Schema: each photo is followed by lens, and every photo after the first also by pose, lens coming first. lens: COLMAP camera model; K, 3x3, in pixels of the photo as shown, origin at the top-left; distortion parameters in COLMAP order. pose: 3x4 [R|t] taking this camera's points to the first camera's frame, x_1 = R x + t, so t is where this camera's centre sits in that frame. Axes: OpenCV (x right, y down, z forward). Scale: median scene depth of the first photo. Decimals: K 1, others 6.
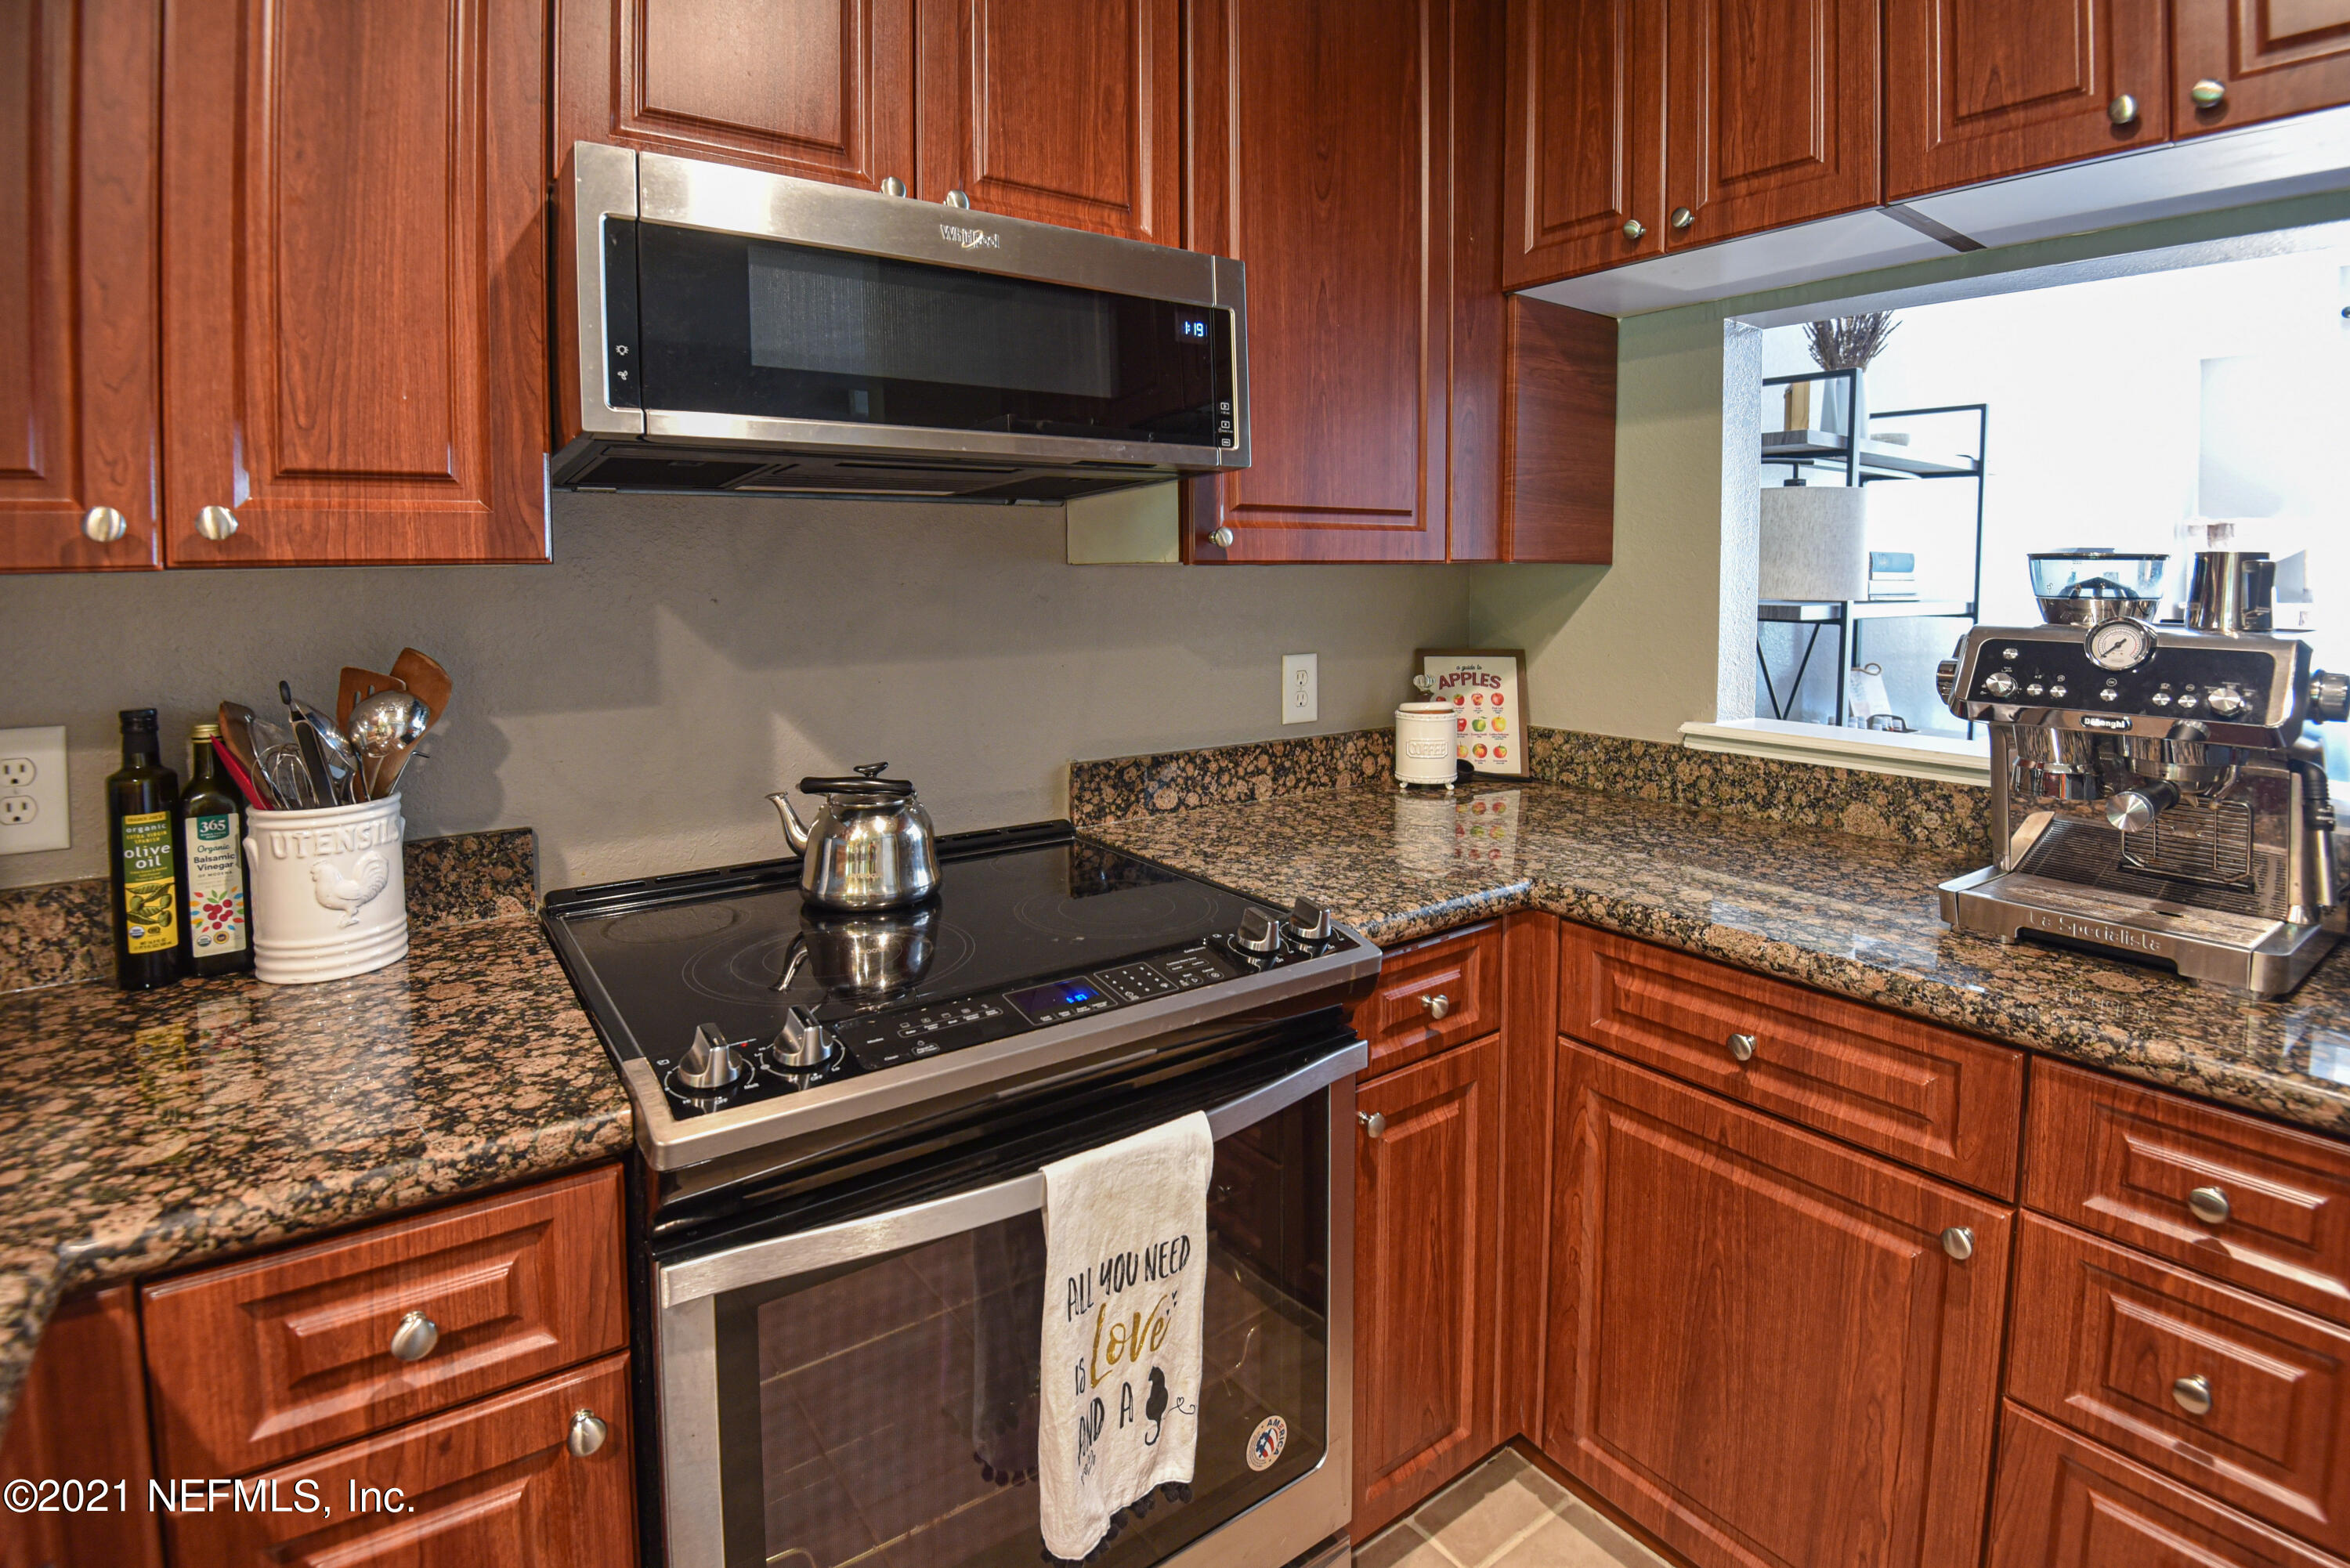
lens RADIAL K [[1148.4, 0, 1168.2], [0, 1148.4, 637.5], [0, 0, 1]] dist [-0.005037, -0.017702]
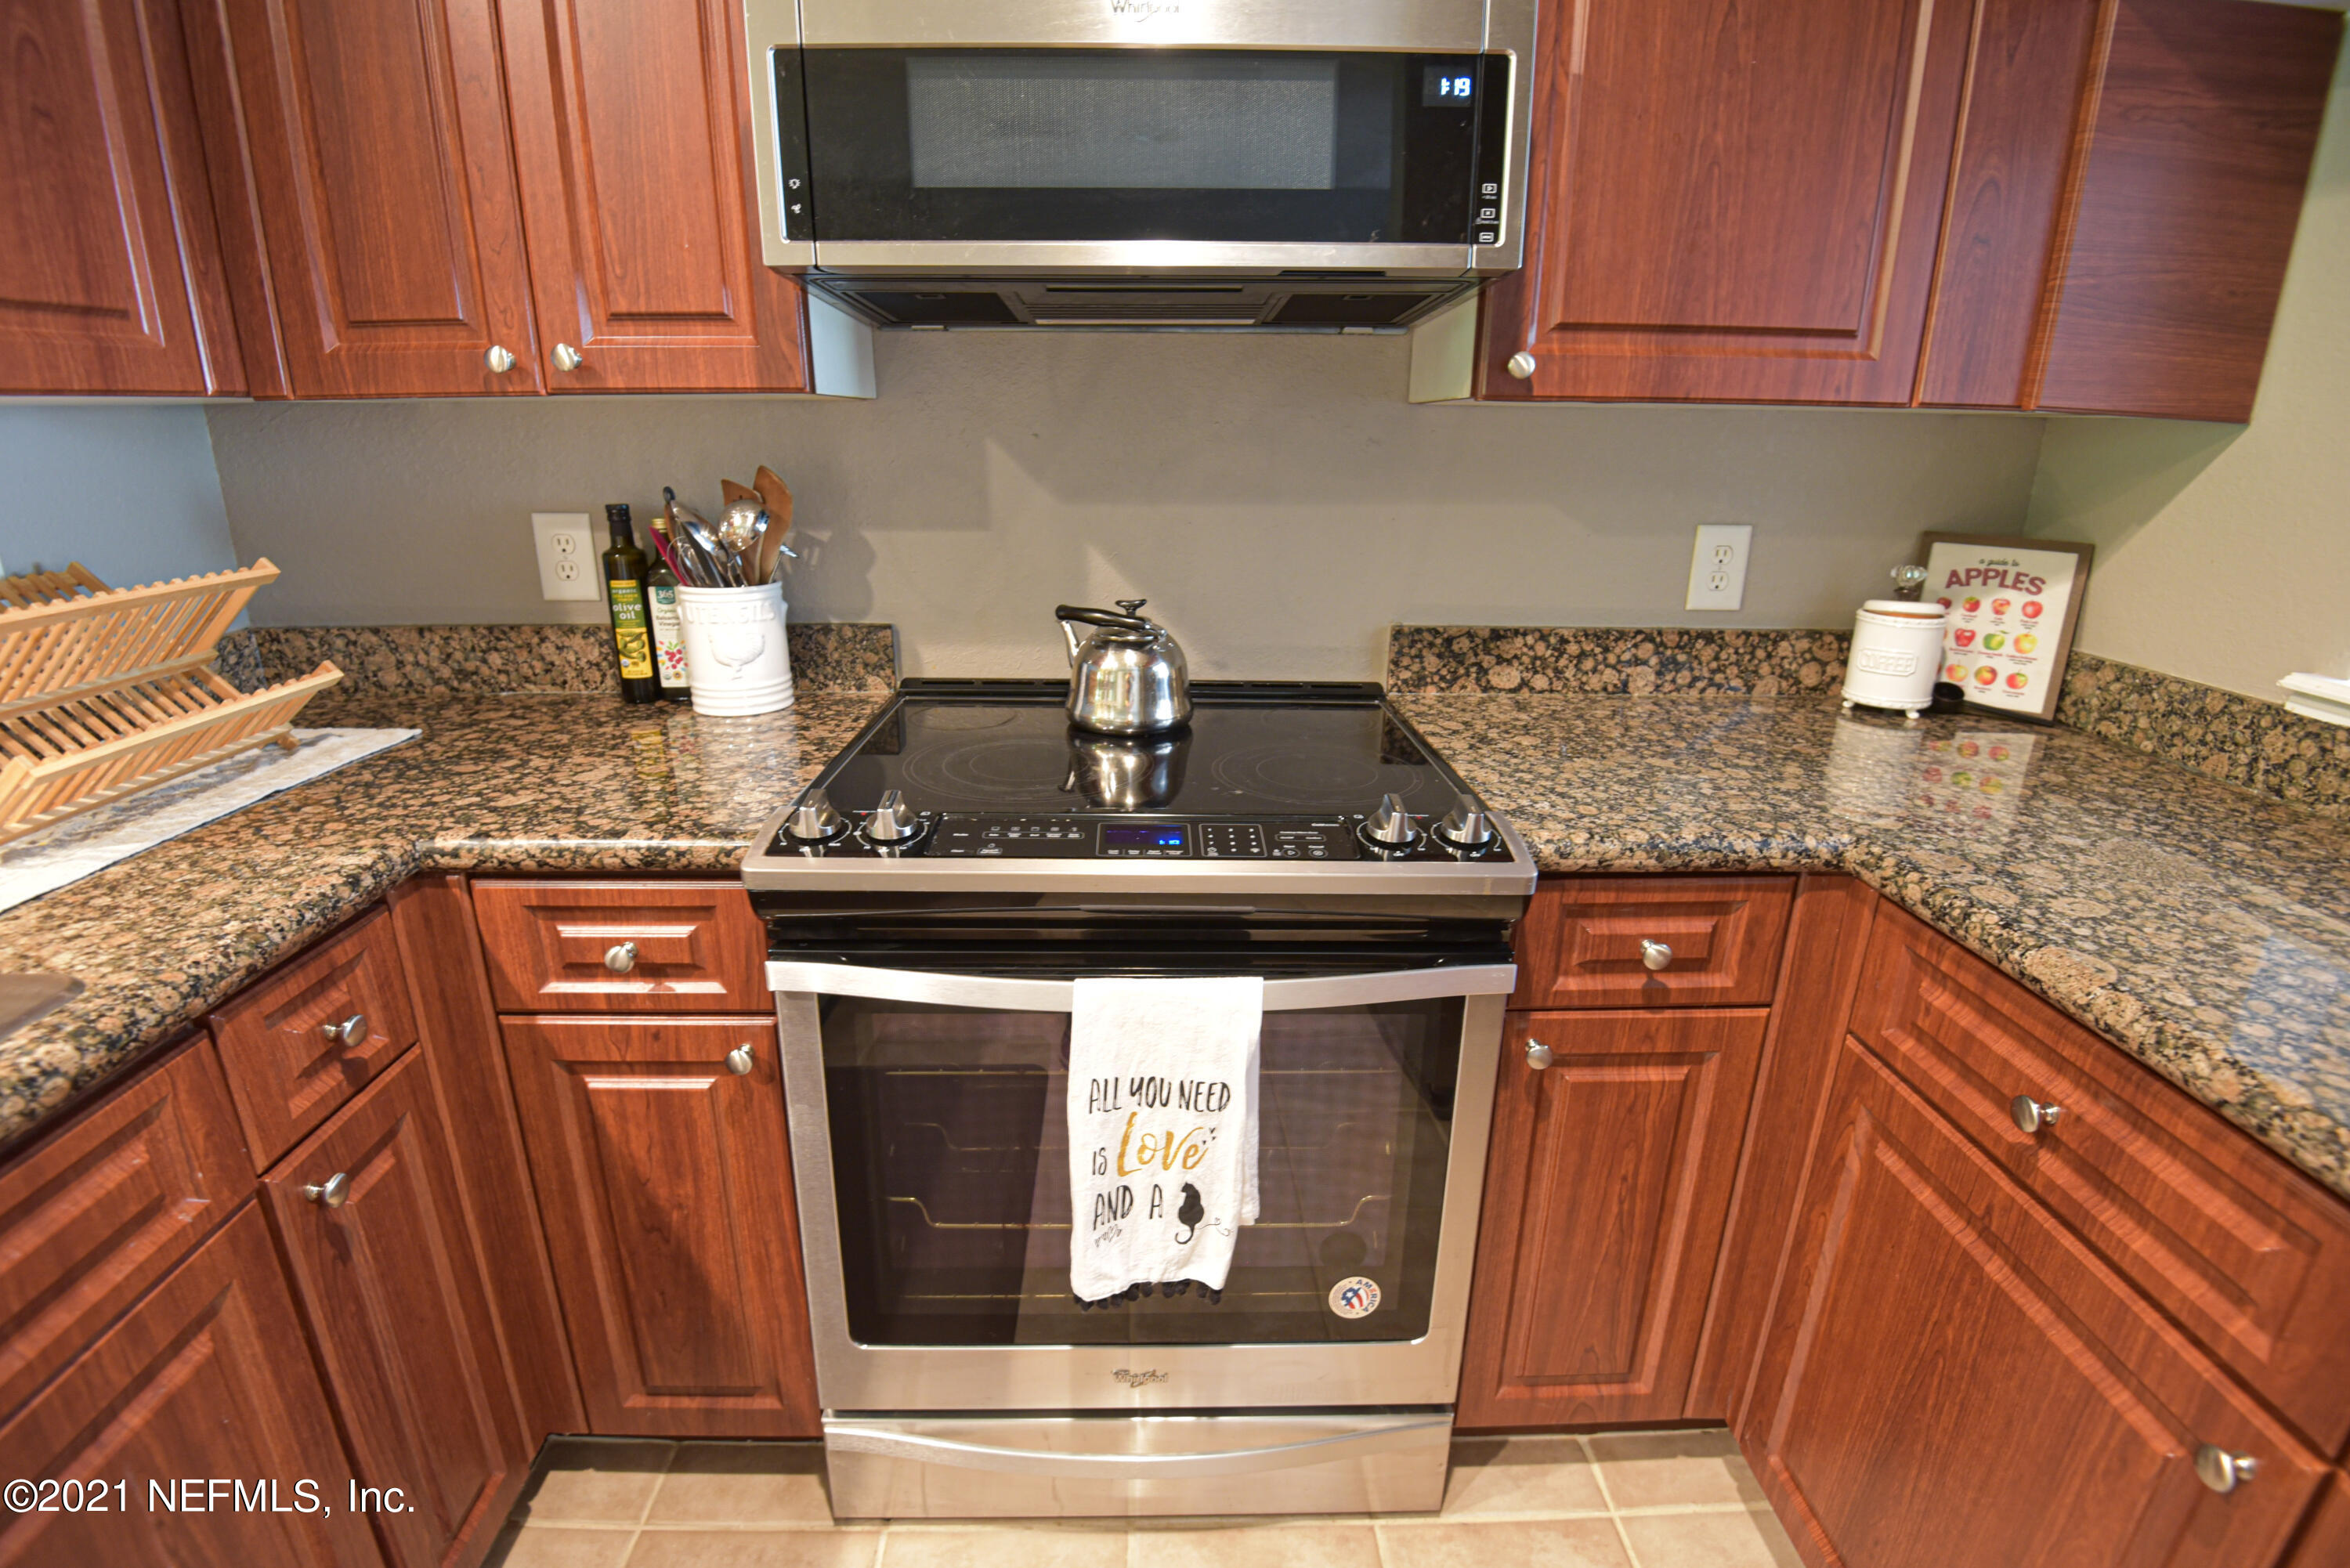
lens RADIAL K [[1105.7, 0, 1184.2], [0, 1105.7, 794.3], [0, 0, 1]] dist [-0.012058, -0.015321]
pose [[0.828465, 0.189619, -0.526964, 0.371546], [-0.046318, 0.960913, 0.272950, 0.004069], [0.558123, -0.201721, 0.804865, 0.190680]]
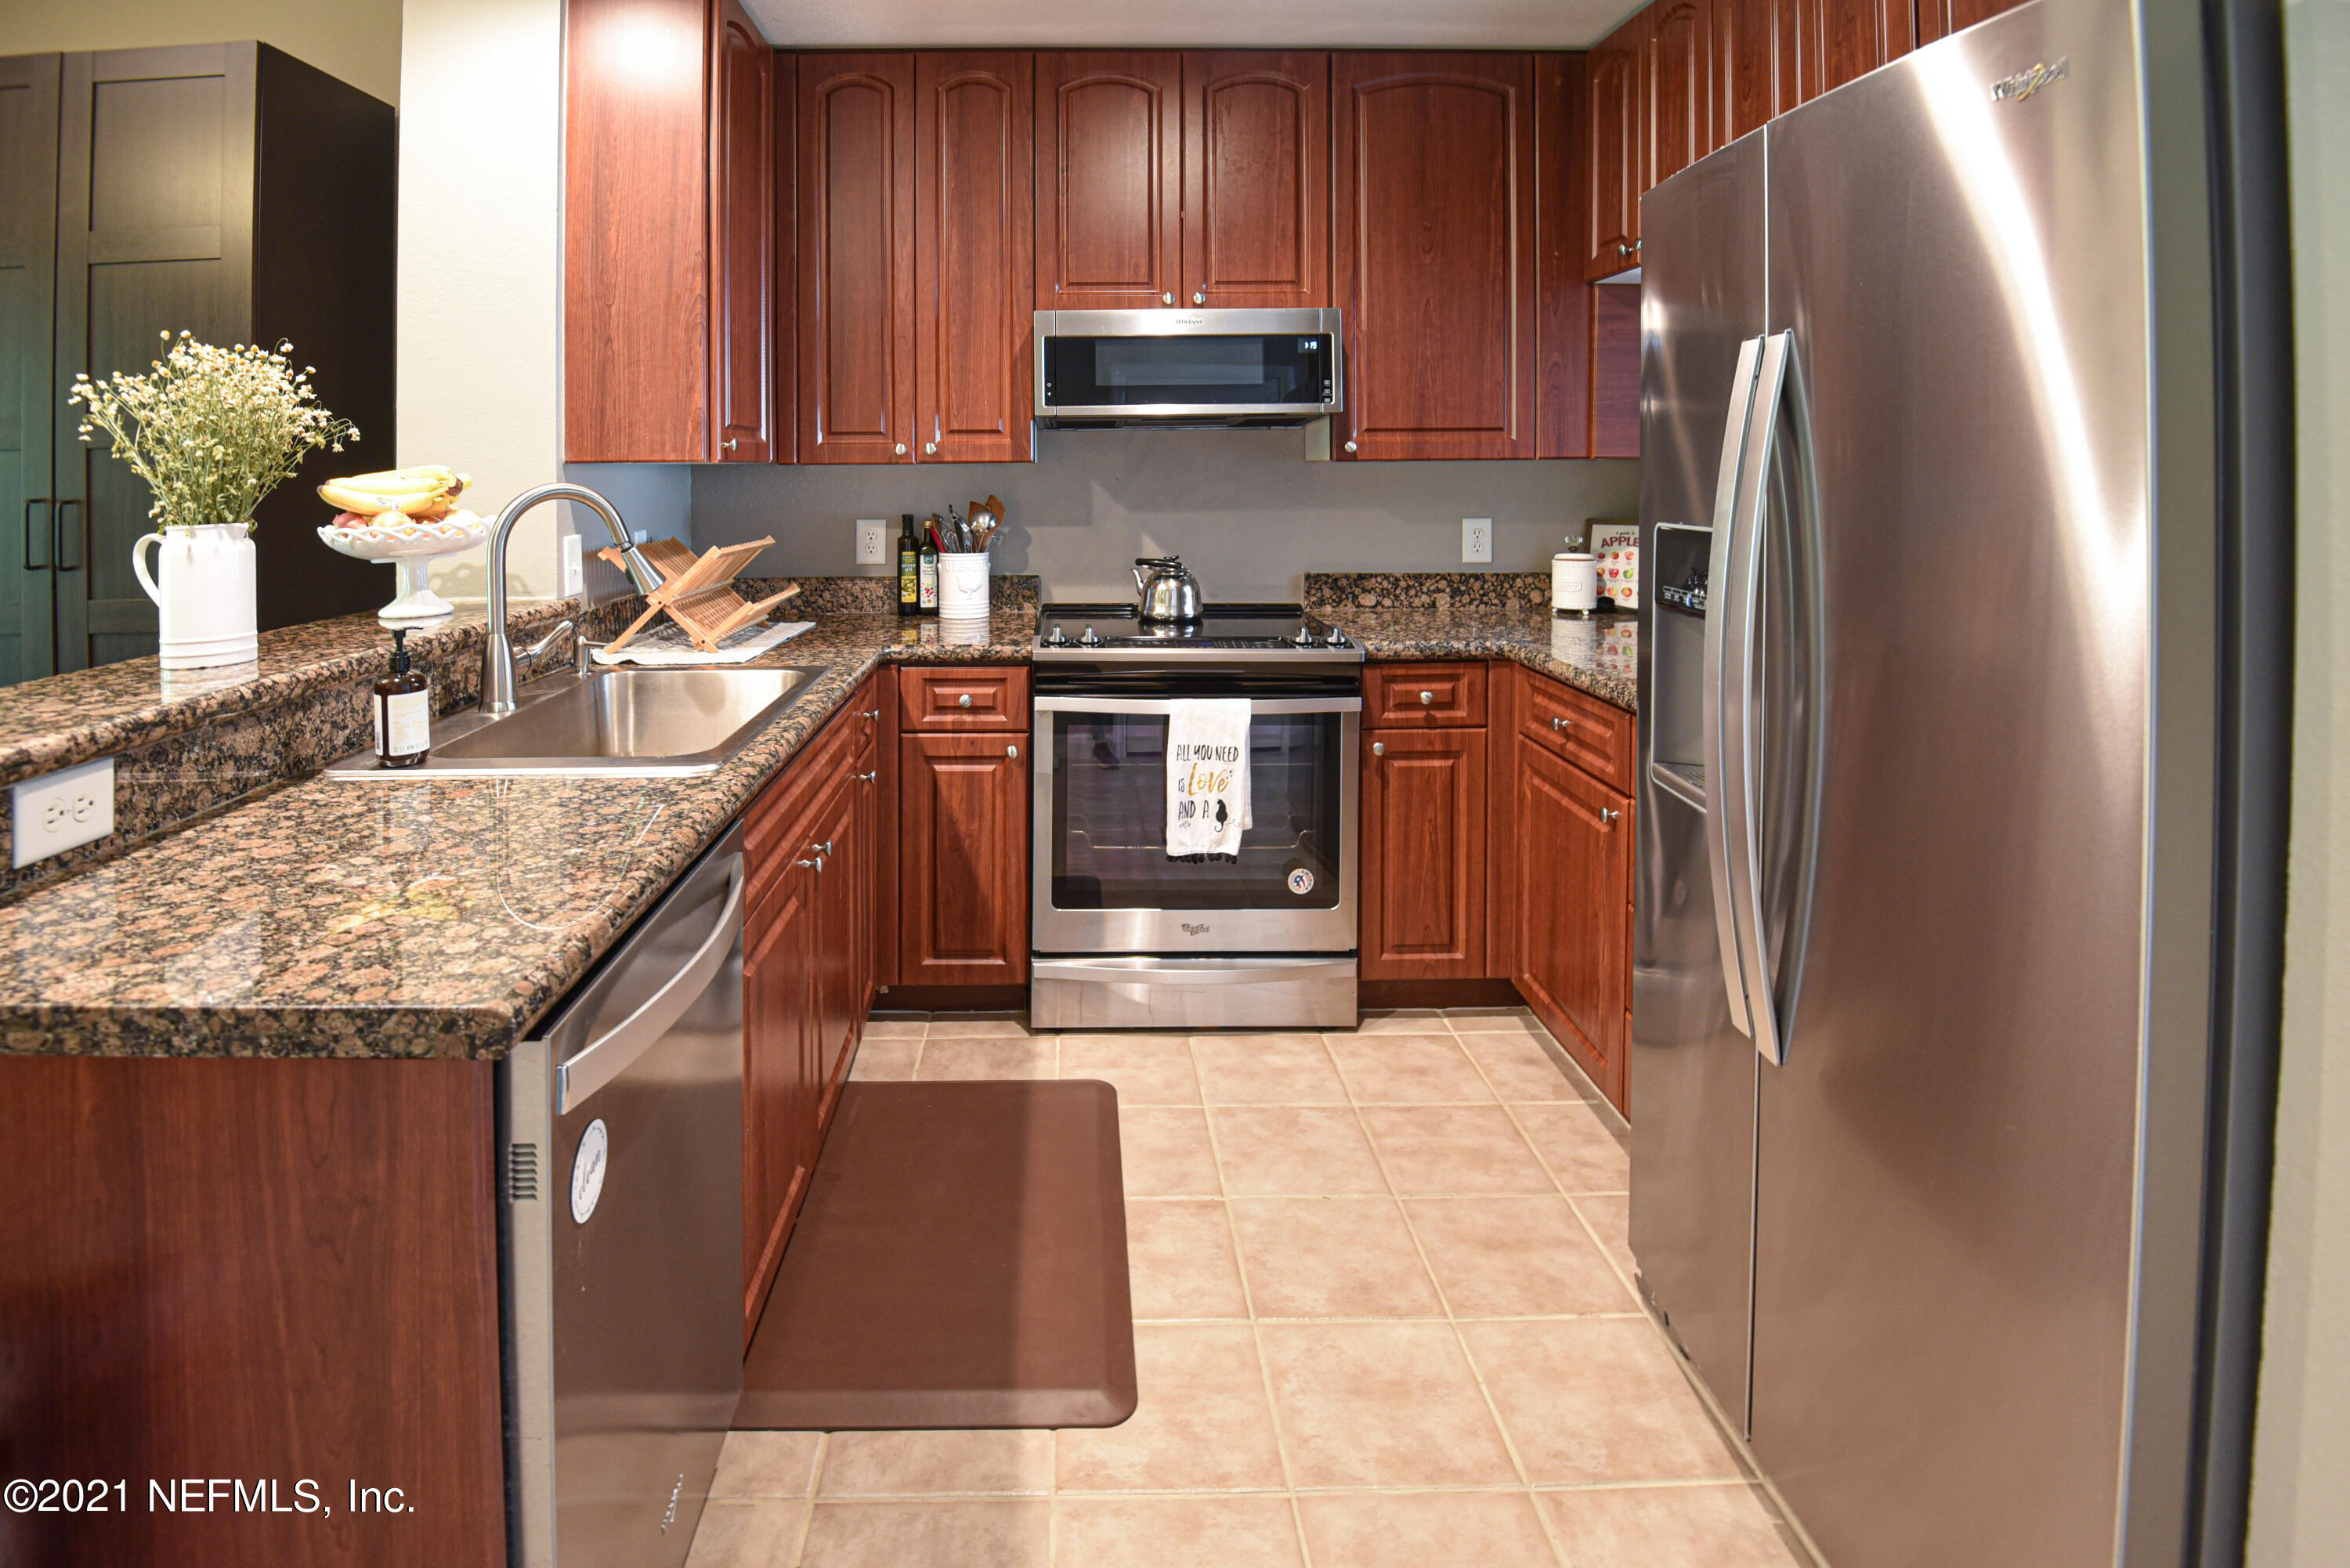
lens RADIAL K [[1295.6, 0, 1067.1], [0, 1295.6, 503.5], [0, 0, 1]] dist [0.005439, -0.009799]
pose [[0.815252, 0.018989, -0.578795, 1.028587], [-0.033787, 0.999319, -0.014804, 0.059268], [0.578120, 0.031625, 0.815339, -1.130056]]
